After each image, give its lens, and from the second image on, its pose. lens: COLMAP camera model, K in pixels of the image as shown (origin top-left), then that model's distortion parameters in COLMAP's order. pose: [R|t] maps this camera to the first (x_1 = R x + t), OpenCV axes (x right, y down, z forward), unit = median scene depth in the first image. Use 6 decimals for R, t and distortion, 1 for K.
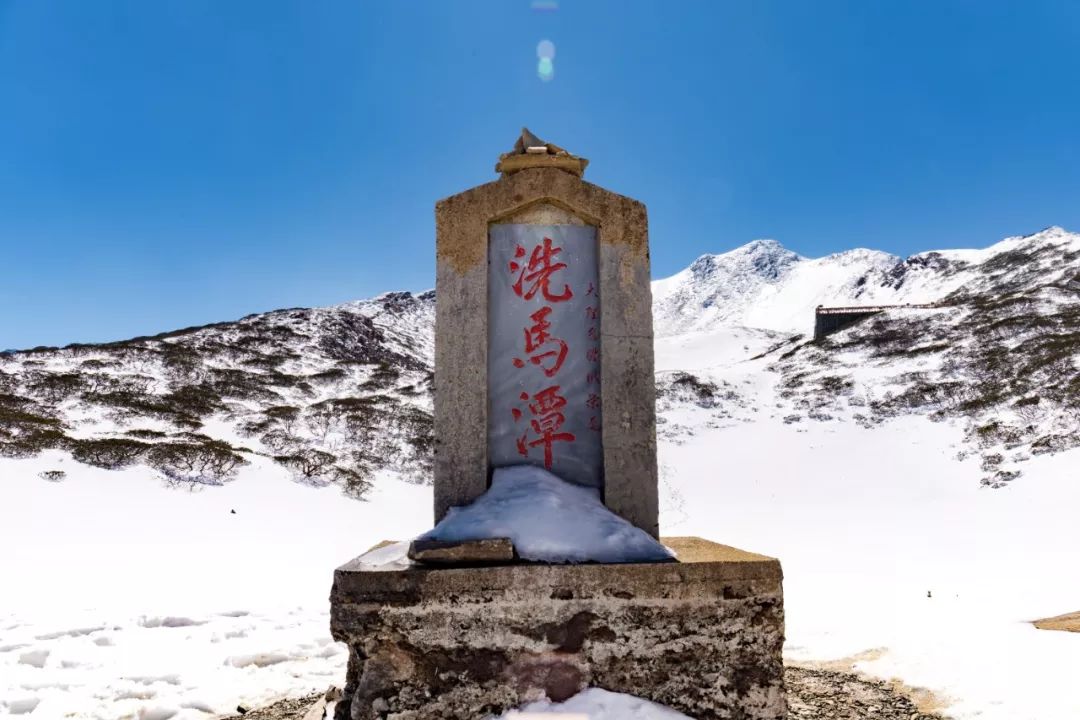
lens RADIAL K [[729.2, 0, 540.0], [0, 729.2, 360.0], [0, 0, 1]] dist [0.000157, -0.024422]
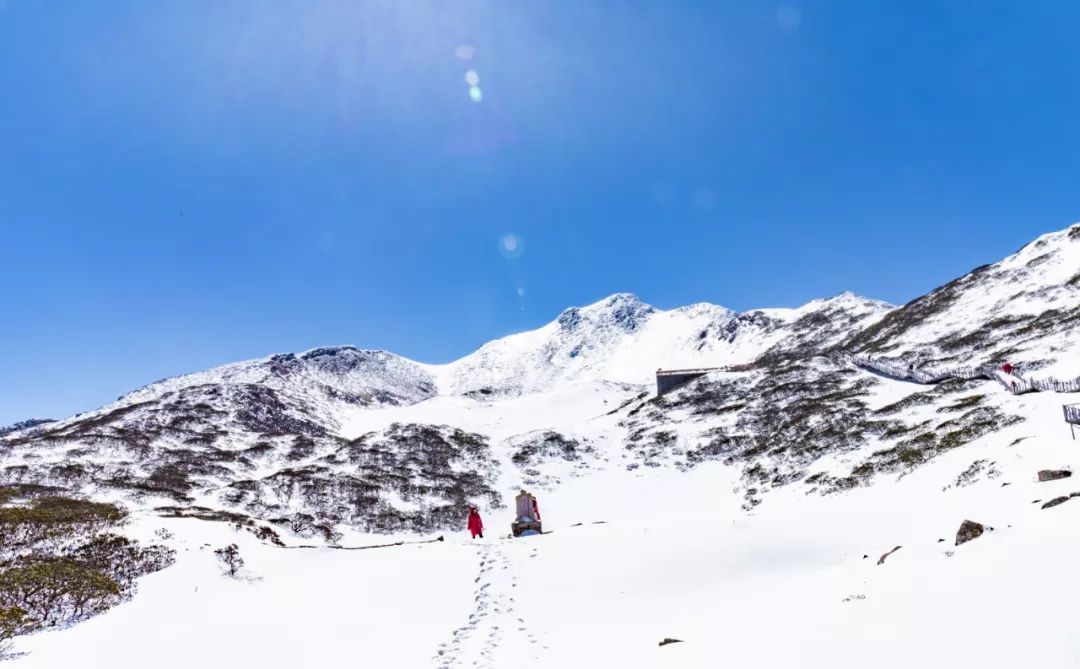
lens RADIAL K [[1027.8, 0, 540.0], [0, 1027.8, 334.5], [0, 0, 1]] dist [0.009682, -0.008721]
pose [[0.984869, -0.033541, 0.170025, -0.115472], [0.036884, 0.999183, -0.016538, -0.118341], [-0.169332, 0.022559, 0.985301, -0.723230]]
